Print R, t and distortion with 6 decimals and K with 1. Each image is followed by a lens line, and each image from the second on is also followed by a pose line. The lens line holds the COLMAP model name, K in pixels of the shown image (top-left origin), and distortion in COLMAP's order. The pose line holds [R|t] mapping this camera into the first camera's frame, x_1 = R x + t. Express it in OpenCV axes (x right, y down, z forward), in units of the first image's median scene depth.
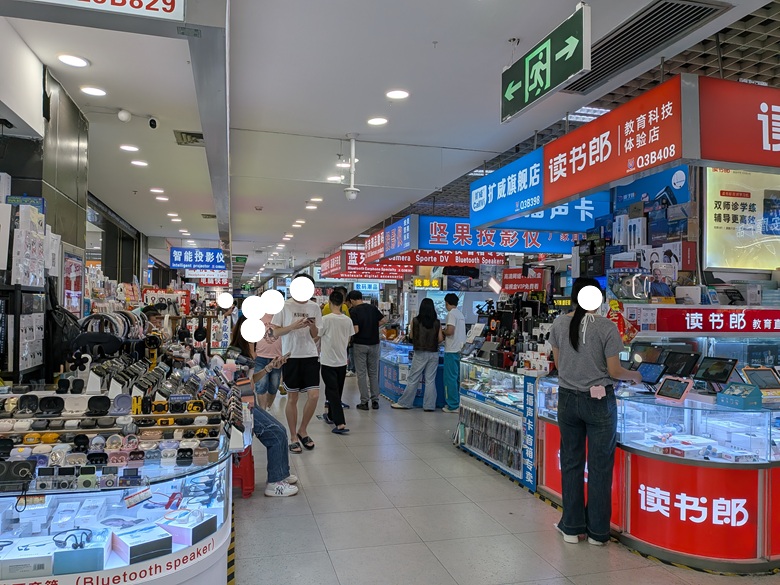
lens RADIAL K [[557.6, 0, 389.2], [0, 557.6, 295.9], [0, 0, 1]] dist [0.002769, -0.000192]
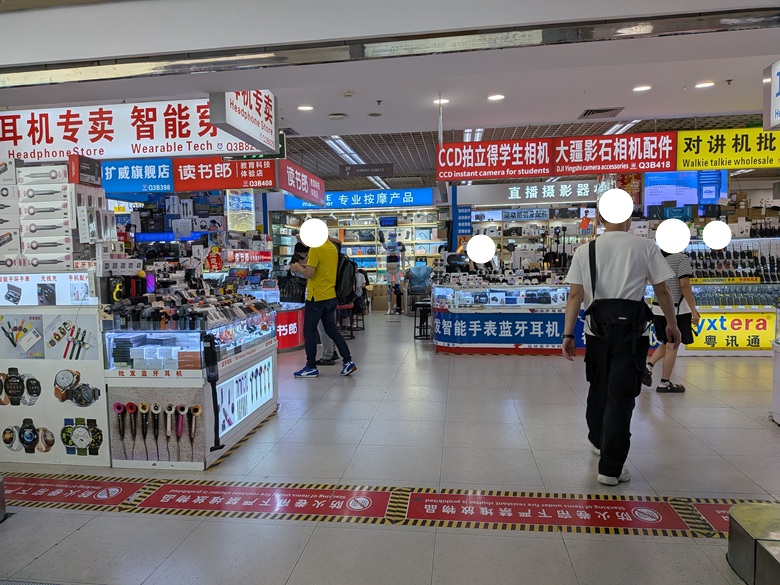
lens RADIAL K [[557.6, 0, 389.0], [0, 557.6, 292.8], [0, 0, 1]] dist [0.002769, -0.000192]
pose [[0.387776, -0.080251, 0.918253, -1.022273], [-0.000004, 0.996203, 0.087065, -0.002906], [-0.921754, -0.033766, 0.386303, -0.262783]]
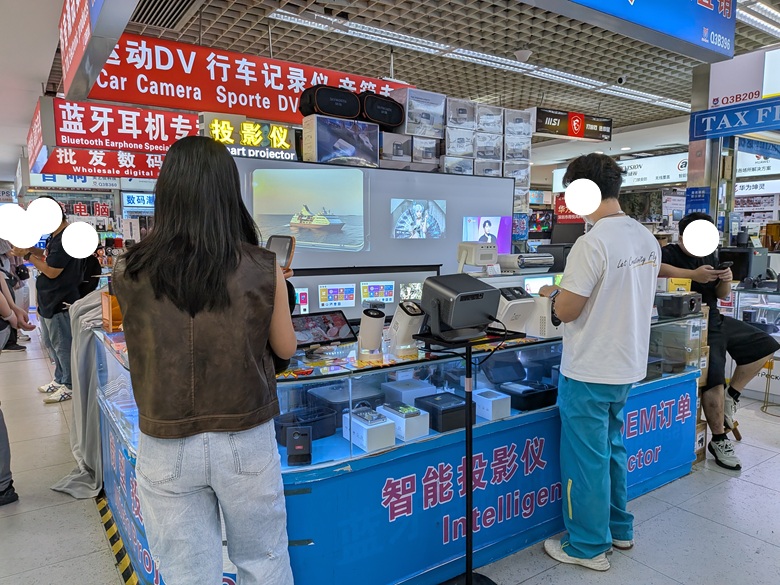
lens RADIAL K [[557.6, 0, 389.4], [0, 557.6, 292.1], [0, 0, 1]] dist [0.002769, -0.000192]
pose [[0.946282, -0.045277, 0.320158, 0.039555], [0.005527, 0.992268, 0.123990, 0.026769], [-0.323297, -0.115560, 0.939215, 0.734204]]
